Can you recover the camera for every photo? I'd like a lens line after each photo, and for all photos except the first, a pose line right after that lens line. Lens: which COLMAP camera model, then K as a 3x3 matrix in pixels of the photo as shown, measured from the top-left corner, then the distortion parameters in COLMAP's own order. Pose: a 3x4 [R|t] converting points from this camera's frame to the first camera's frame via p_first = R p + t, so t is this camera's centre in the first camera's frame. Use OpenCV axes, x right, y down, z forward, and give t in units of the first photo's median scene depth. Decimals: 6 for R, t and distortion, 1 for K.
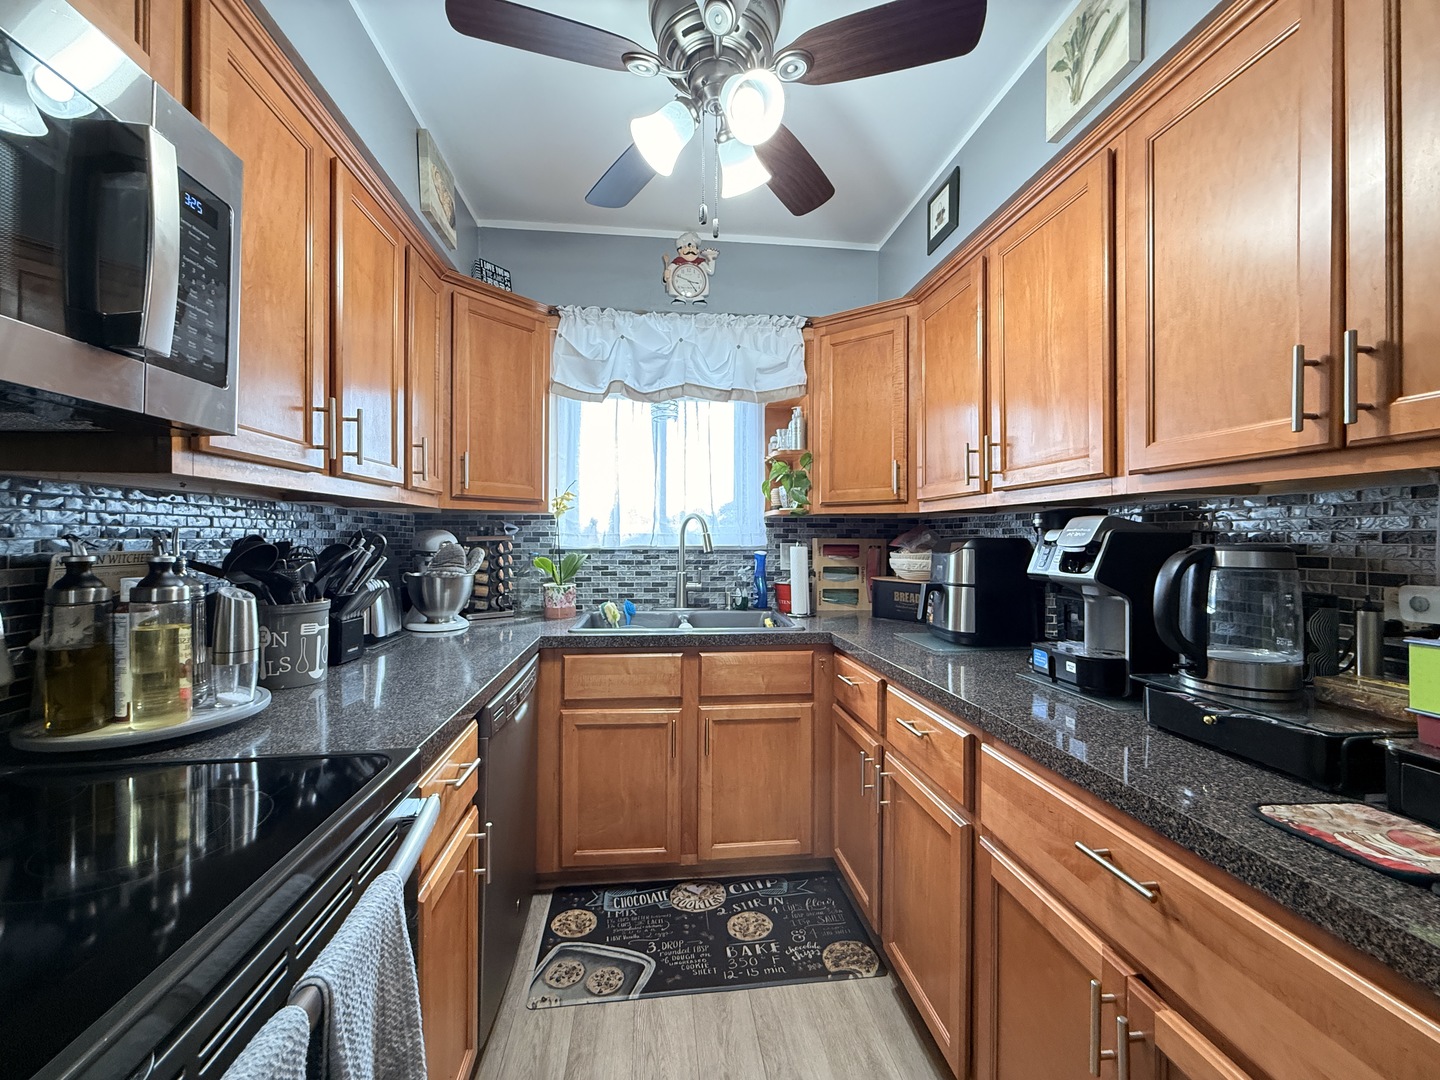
lens RADIAL K [[574.7, 0, 716.2], [0, 574.7, 537.3], [0, 0, 1]] dist [0.001181, -0.000035]
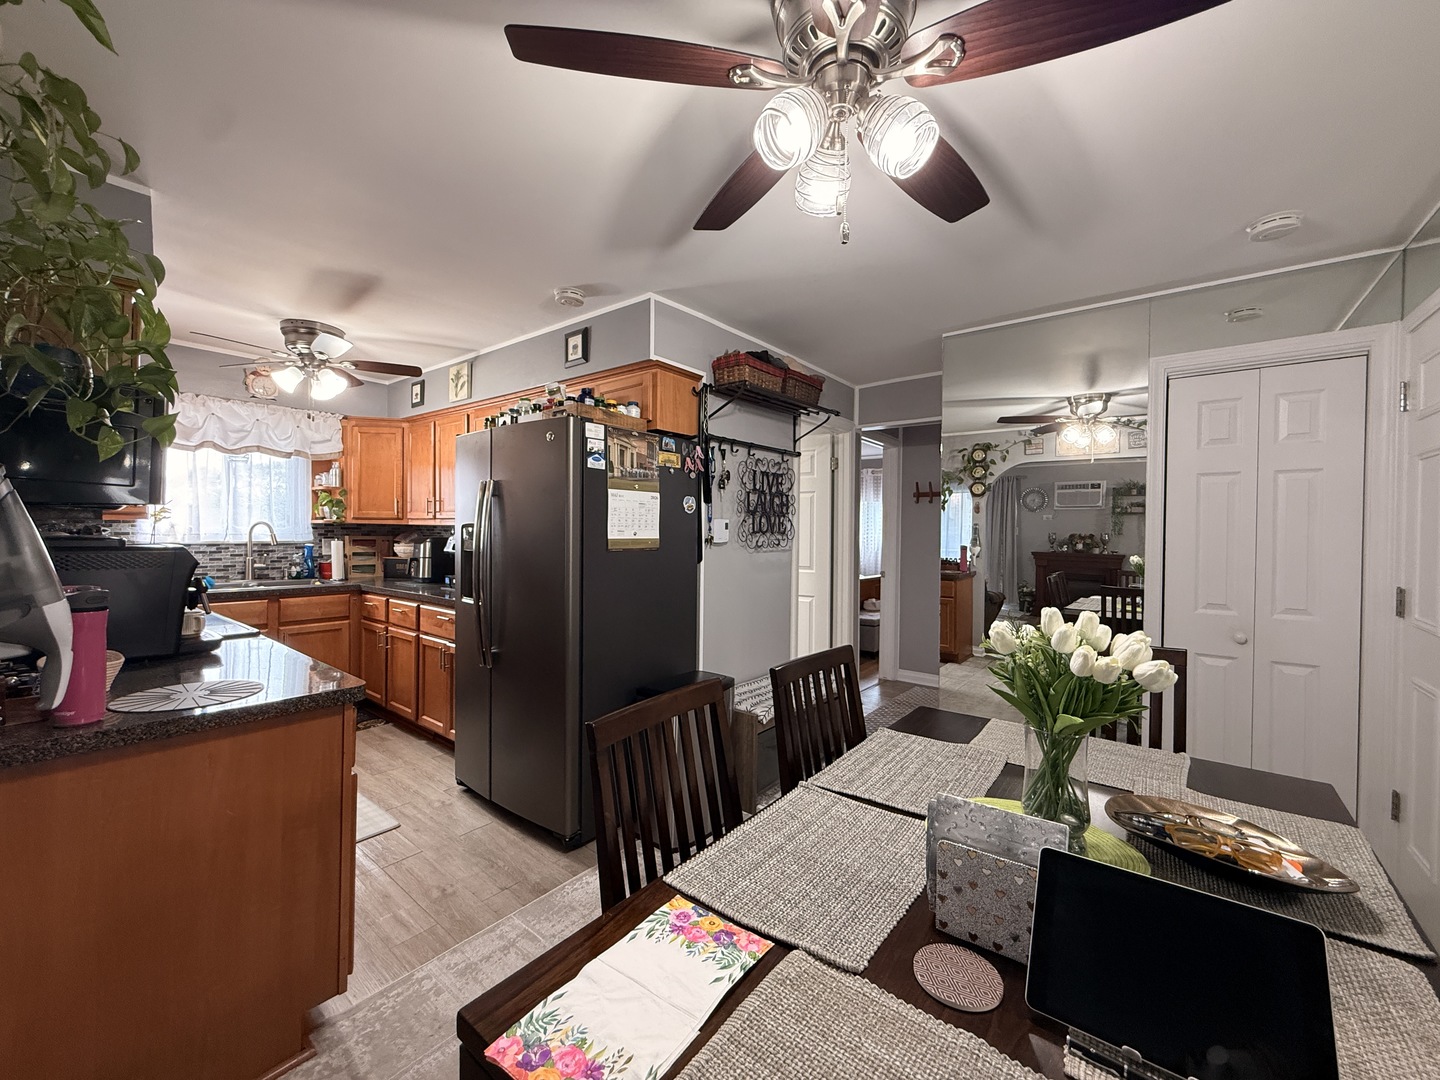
lens RADIAL K [[574.7, 0, 716.2], [0, 574.7, 537.3], [0, 0, 1]] dist [0.001181, -0.000035]
pose [[0.709538, -0.002720, 0.704662, -0.289881], [-0.010245, 0.999847, 0.014175, -0.034227], [-0.704593, -0.017277, 0.709402, -1.132013]]
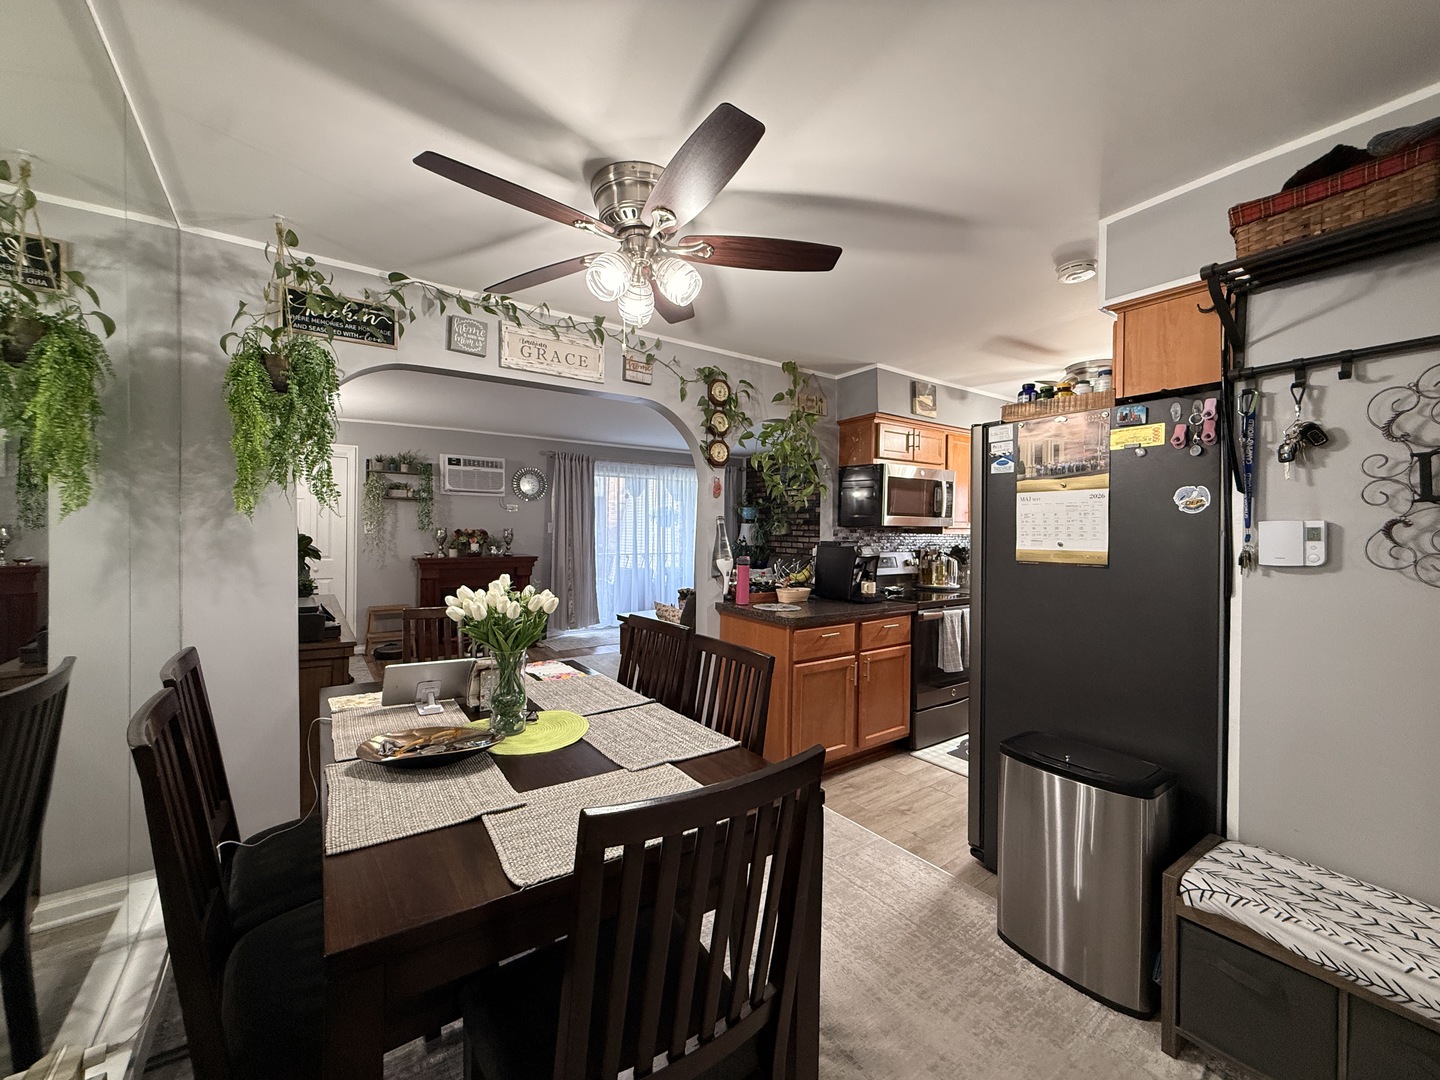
lens RADIAL K [[574.7, 0, 716.2], [0, 574.7, 537.3], [0, 0, 1]] dist [0.001181, -0.000035]
pose [[0.477396, 0.010337, -0.878628, 0.902019], [-0.009574, 0.999933, 0.006562, -0.035322], [0.878636, 0.005280, 0.477463, -1.125023]]
